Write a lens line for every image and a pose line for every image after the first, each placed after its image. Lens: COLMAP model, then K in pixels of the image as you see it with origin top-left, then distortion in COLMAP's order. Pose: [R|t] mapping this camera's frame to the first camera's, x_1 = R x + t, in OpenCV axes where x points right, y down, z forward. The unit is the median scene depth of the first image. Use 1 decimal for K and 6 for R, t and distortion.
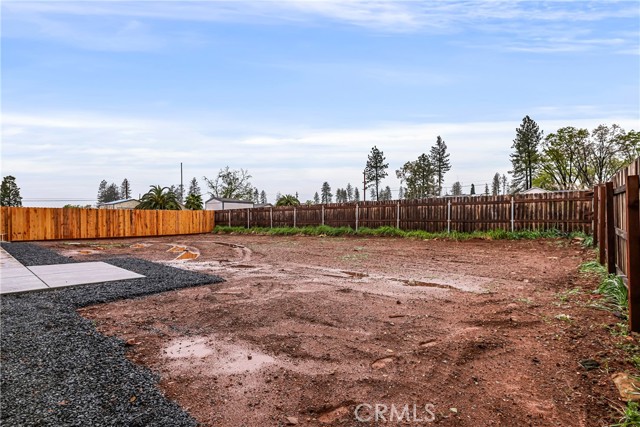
lens RADIAL K [[297.5, 0, 325.1], [0, 297.5, 220.1], [0, 0, 1]] dist [-0.004729, -0.000206]
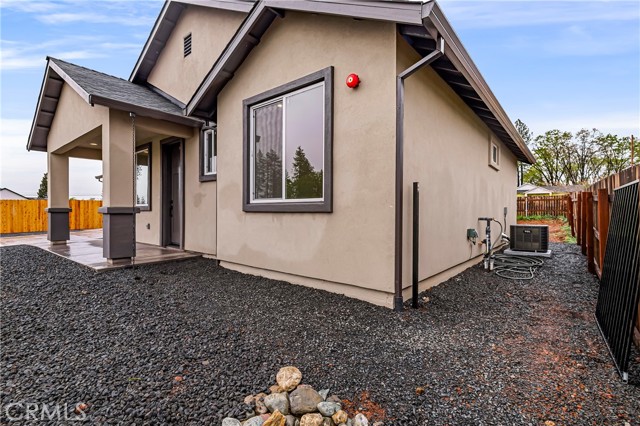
lens RADIAL K [[297.5, 0, 316.9], [0, 297.5, 210.8], [0, 0, 1]] dist [-0.004729, -0.000206]
pose [[0.999935, -0.000760, 0.011345, -0.108460], [0.000794, 0.999995, -0.002984, 0.001272], [-0.011343, 0.002993, 0.999931, -0.130705]]
